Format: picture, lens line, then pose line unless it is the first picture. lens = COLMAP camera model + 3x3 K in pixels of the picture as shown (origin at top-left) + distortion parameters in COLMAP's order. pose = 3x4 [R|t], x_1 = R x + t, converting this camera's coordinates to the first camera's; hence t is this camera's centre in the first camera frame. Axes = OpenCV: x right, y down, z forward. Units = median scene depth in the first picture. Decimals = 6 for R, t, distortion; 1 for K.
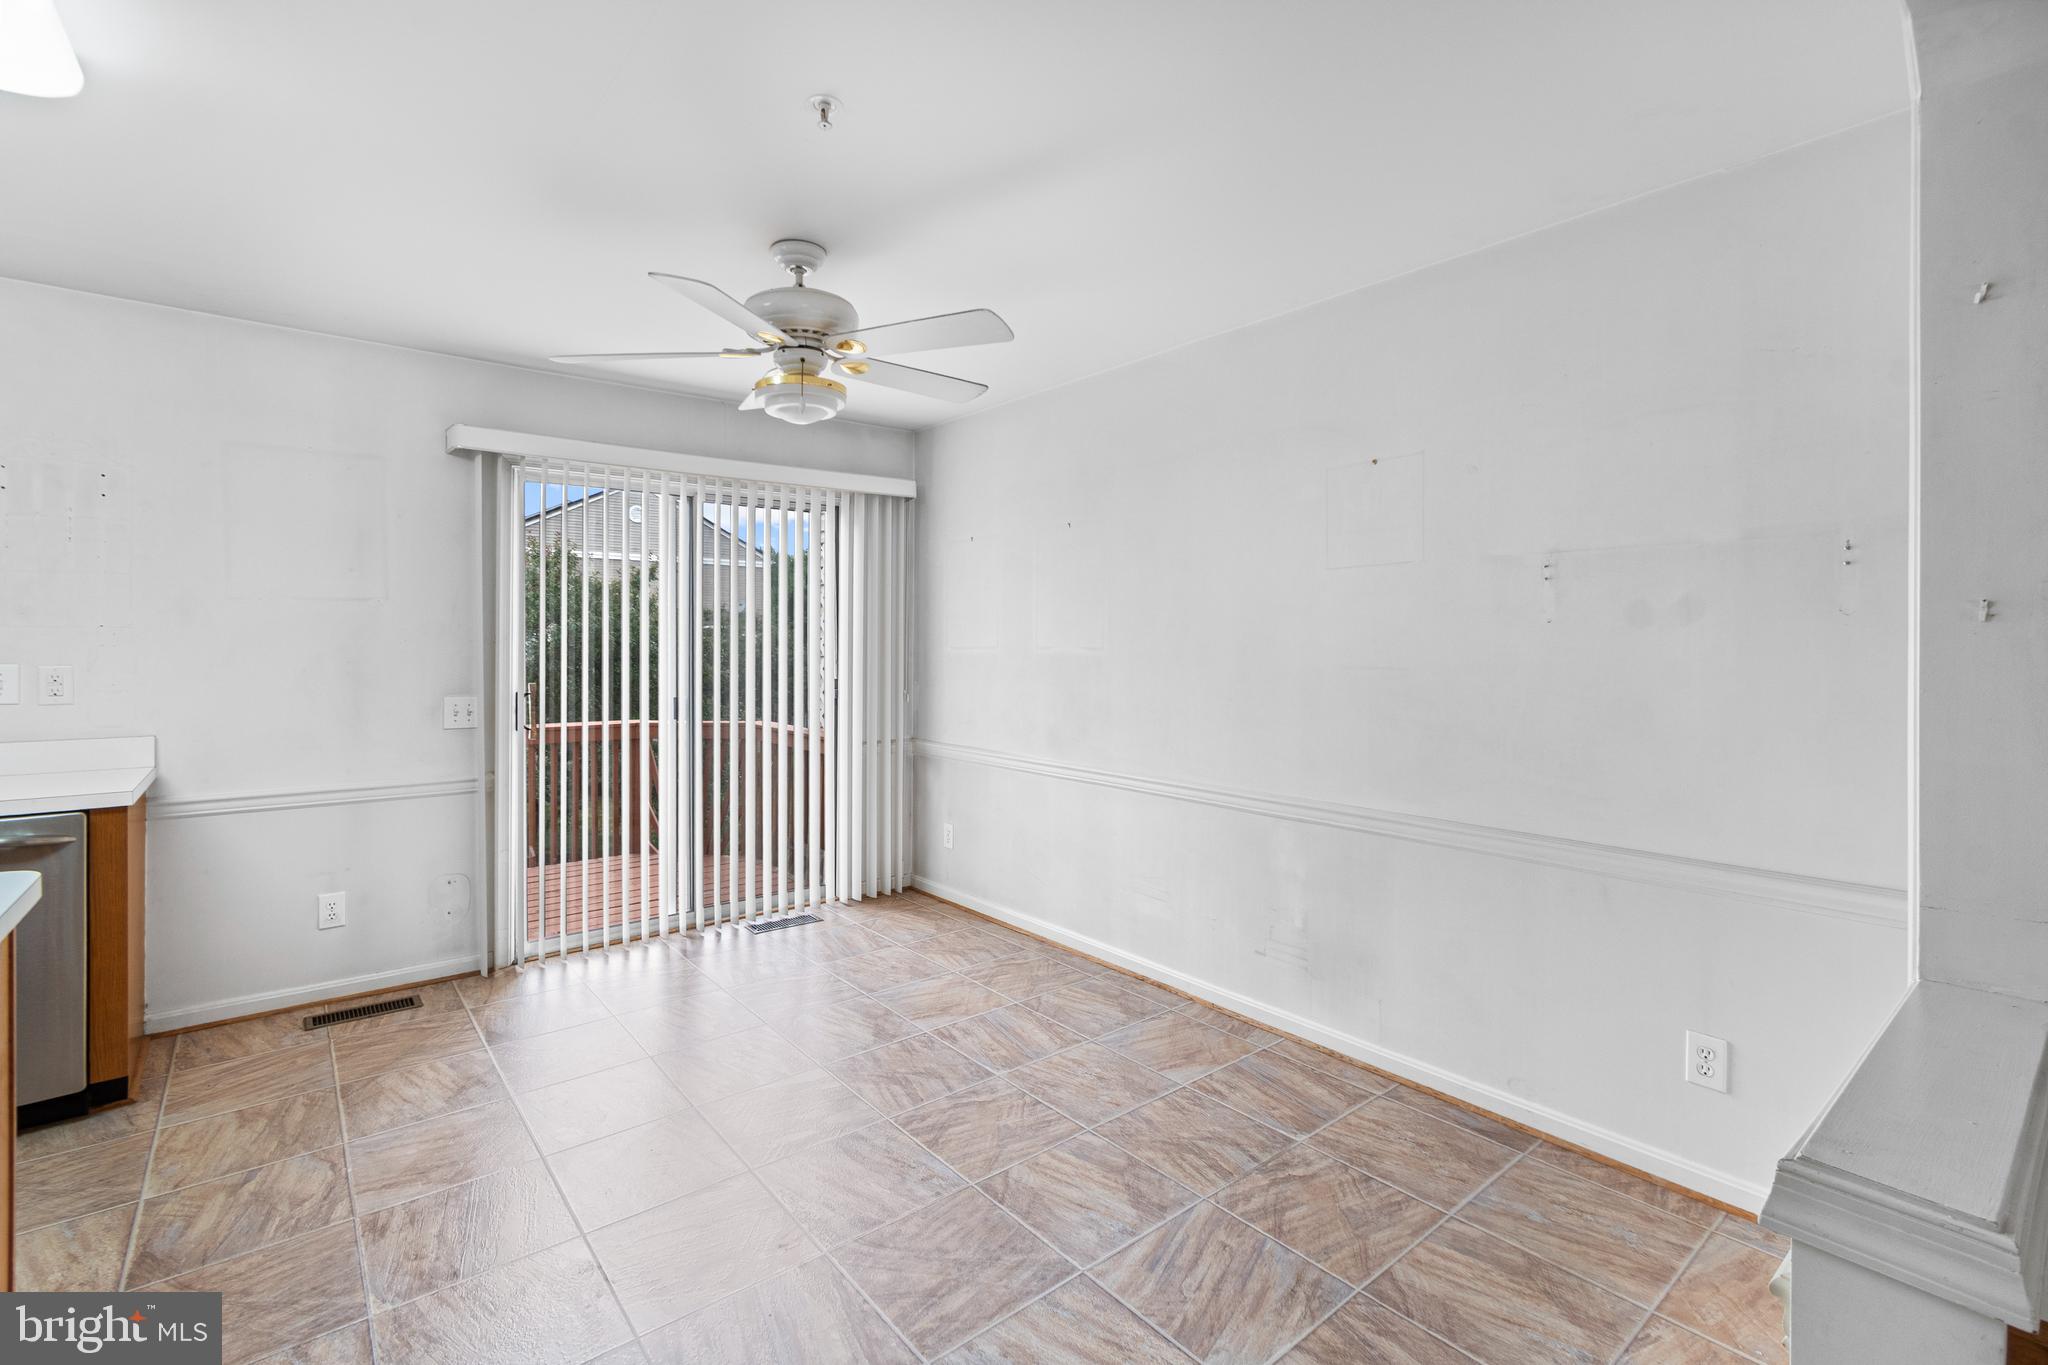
lens RADIAL K [[923.2, 0, 1004.9], [0, 923.2, 635.8], [0, 0, 1]] dist [0.000697, -0.001201]
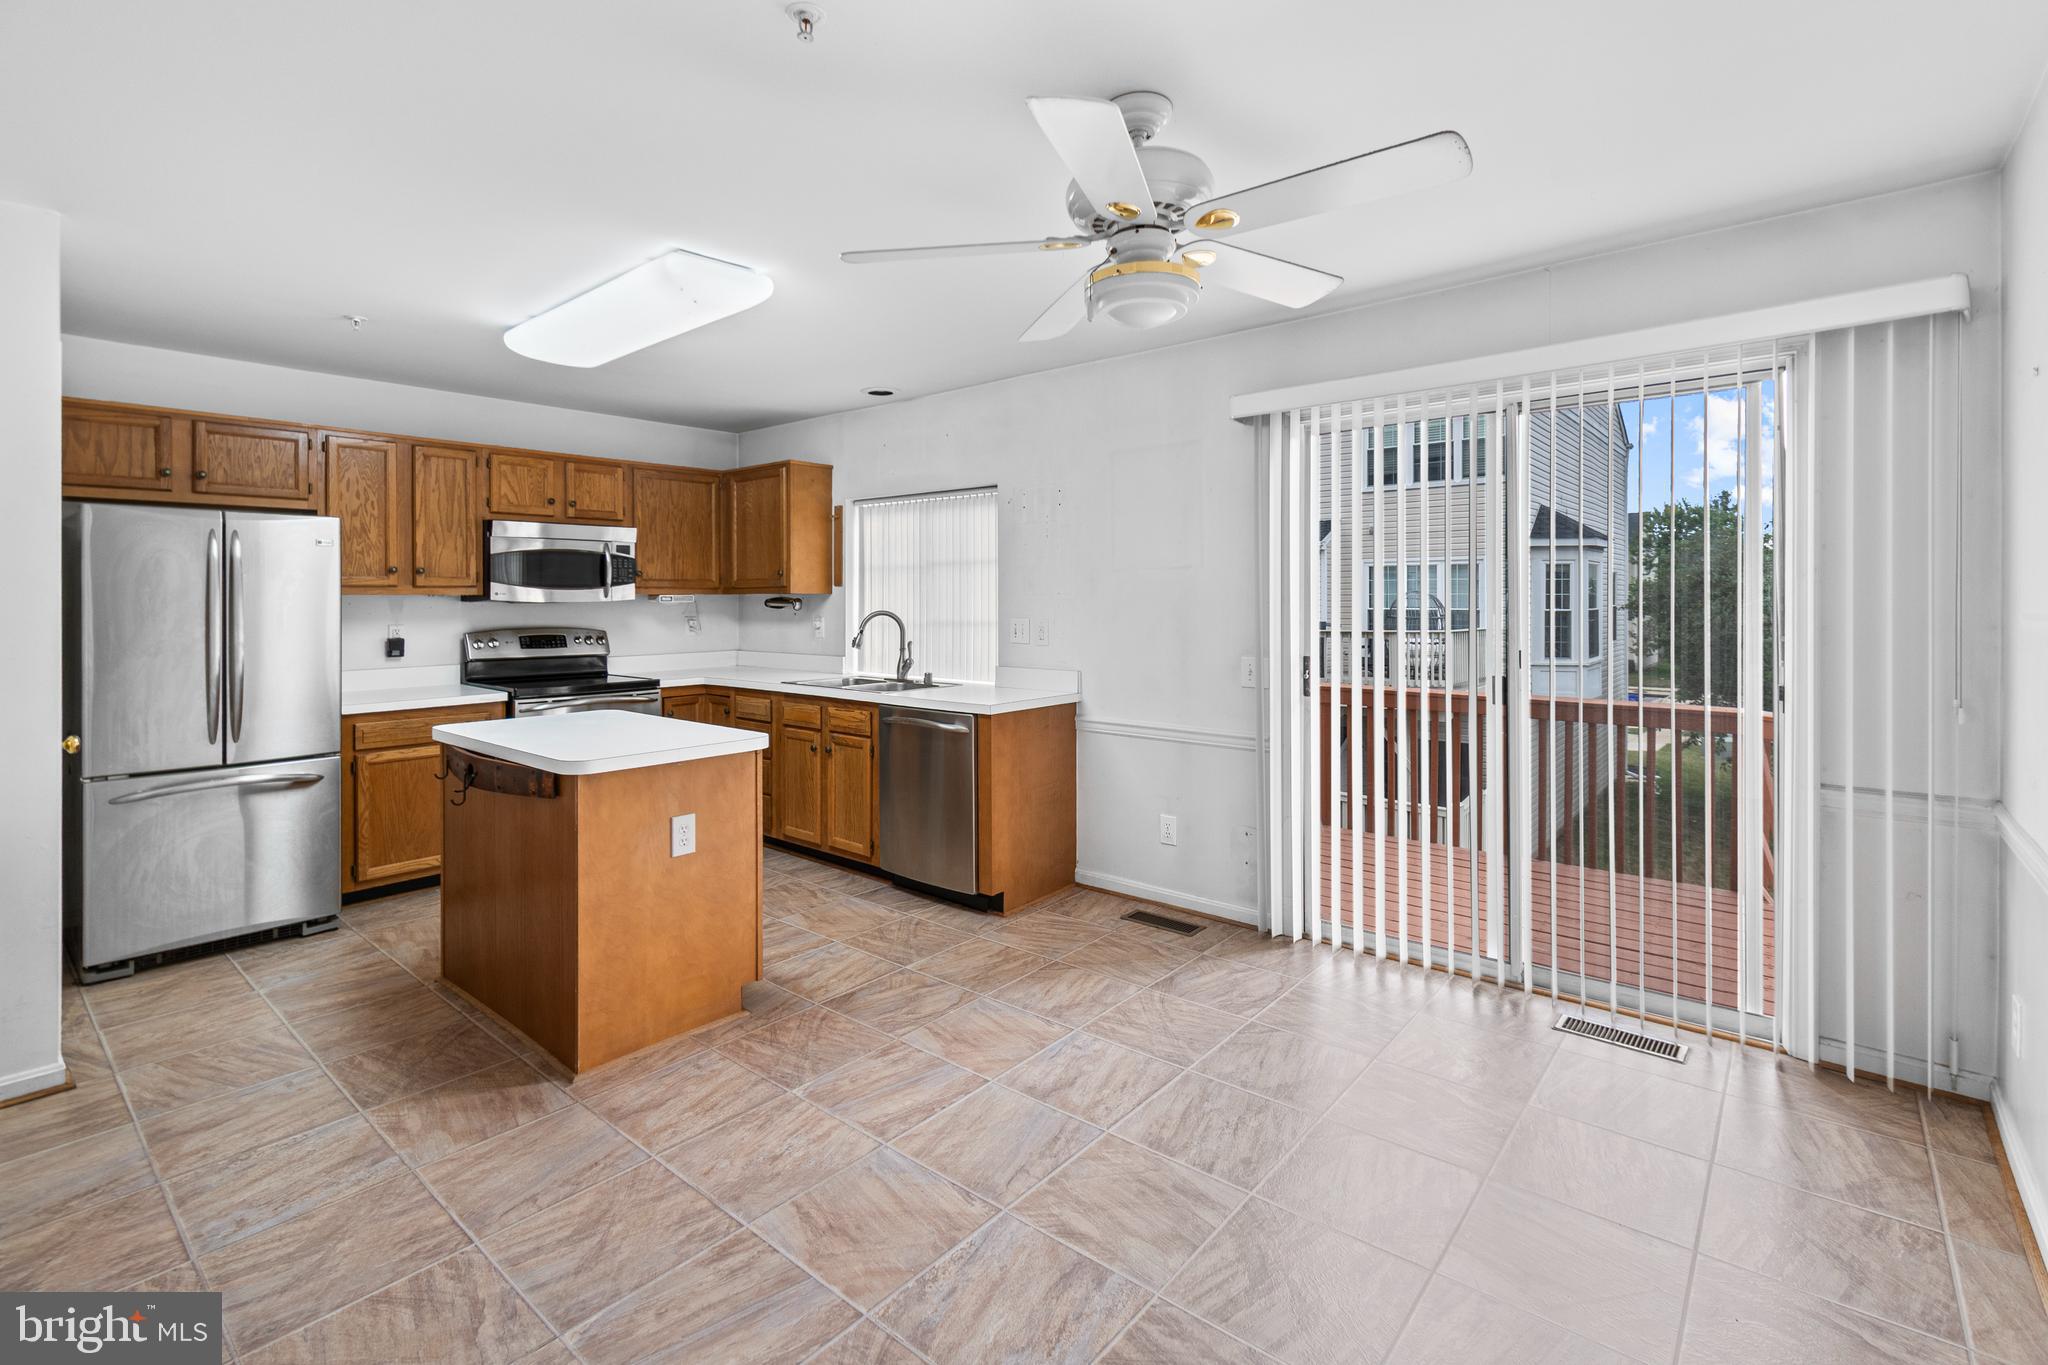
lens RADIAL K [[925.1, 0, 1019.6], [0, 925.1, 612.4], [0, 0, 1]] dist [-0.000524, 0.000027]
pose [[0.198881, 0.009097, -0.979981, 0.445106], [0.005519, 0.999931, 0.010402, 0.003825], [0.980008, -0.007478, 0.198817, 0.647358]]
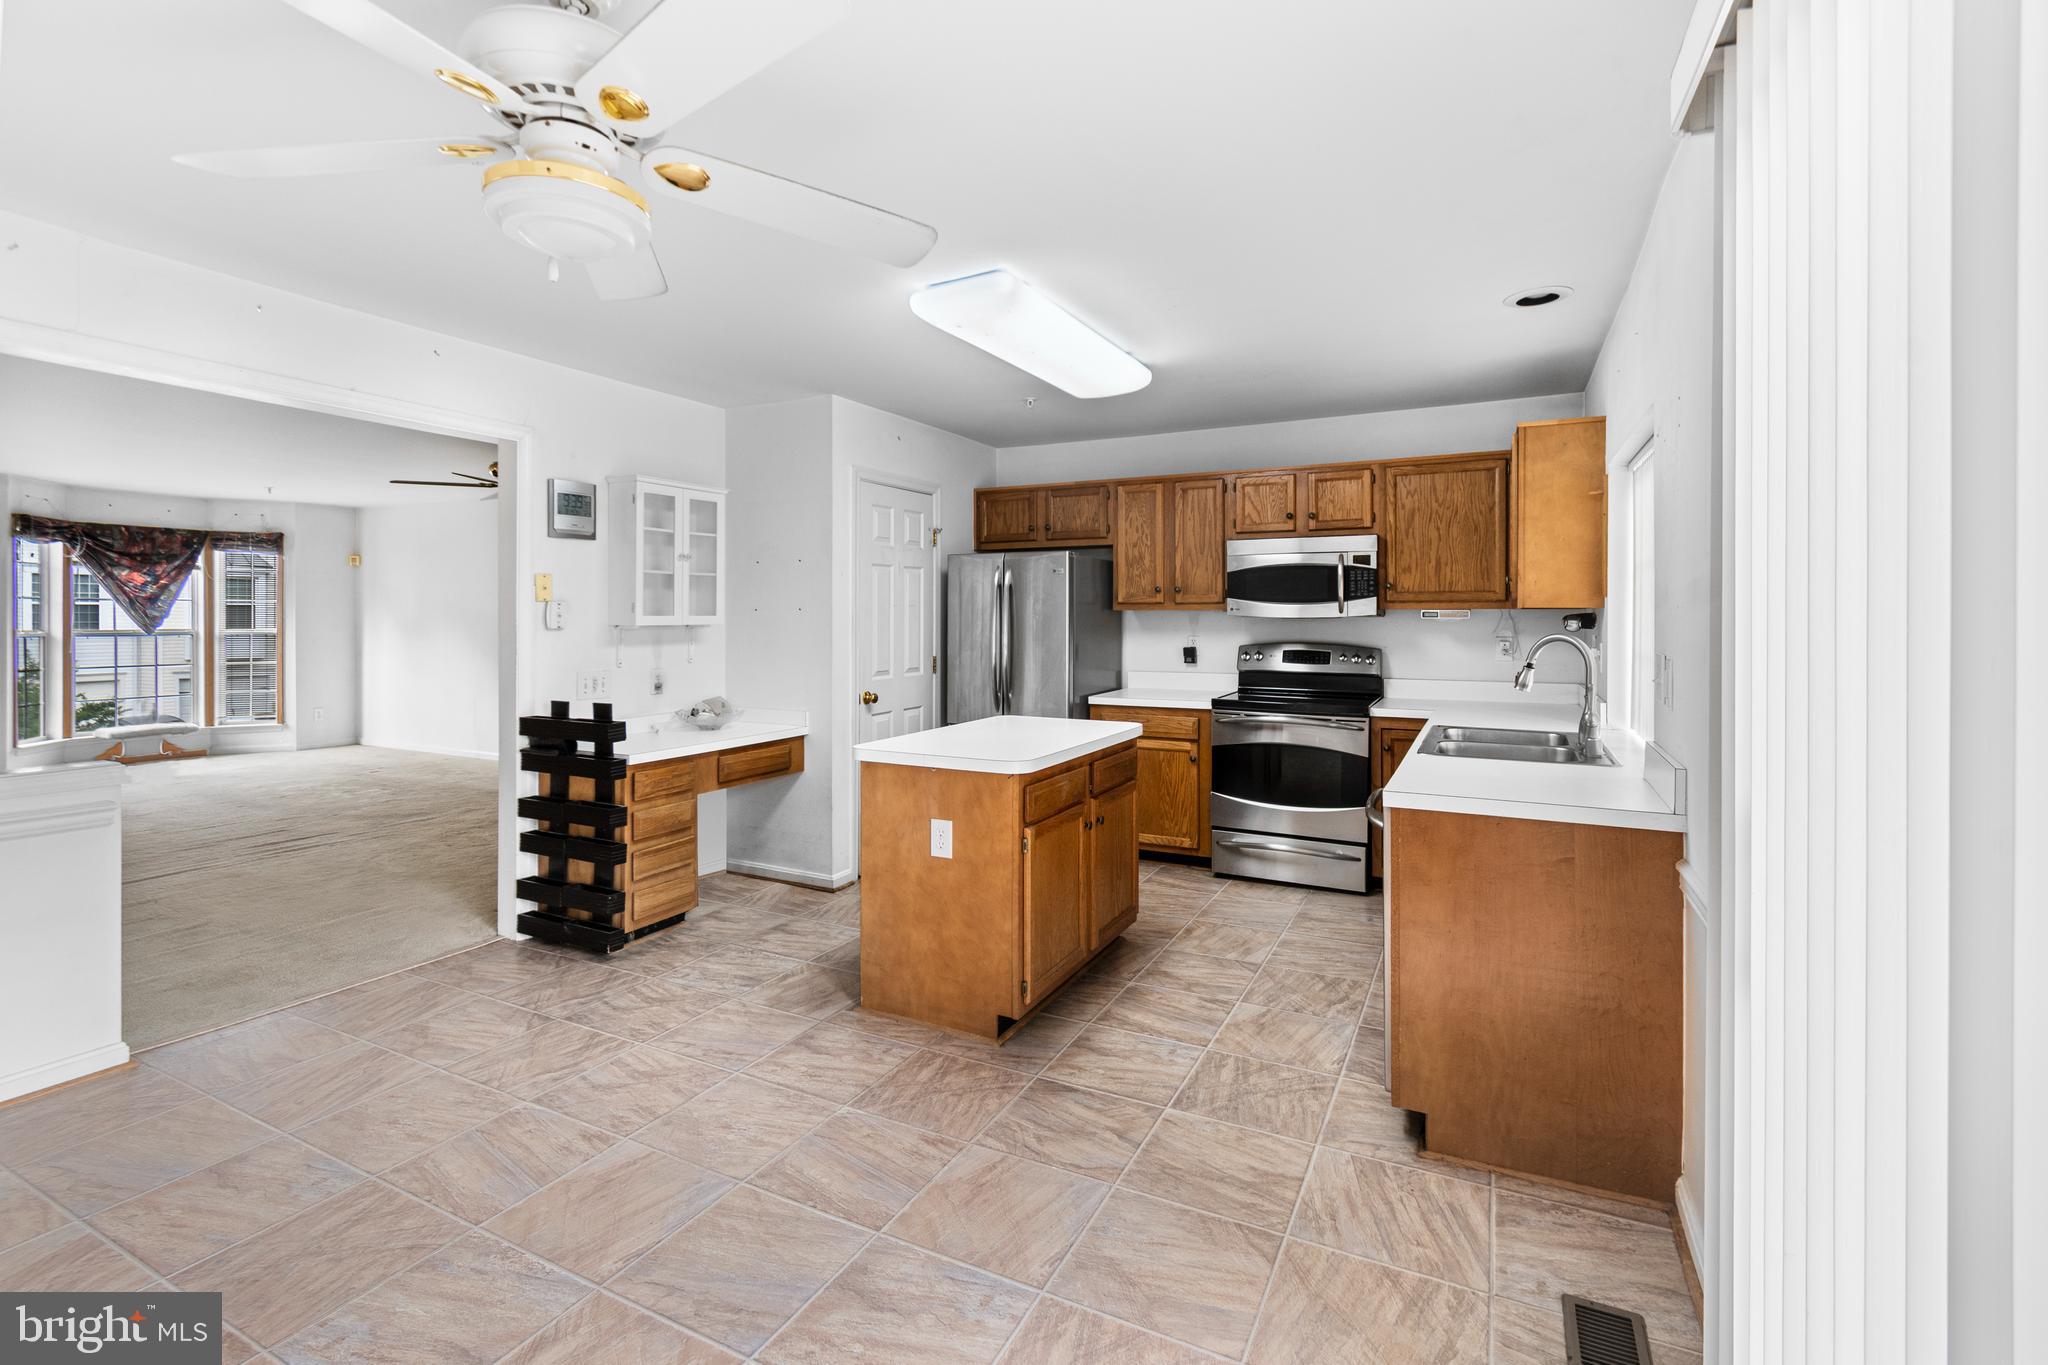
lens RADIAL K [[924.1, 0, 1020.6], [0, 924.1, 625.0], [0, 0, 1]] dist [0.001428, 0.000155]
pose [[-0.907837, -0.001598, -0.419321, -0.208412], [-0.005193, 0.999959, 0.007432, 0.001869], [0.419292, 0.008924, -0.907808, 1.435044]]
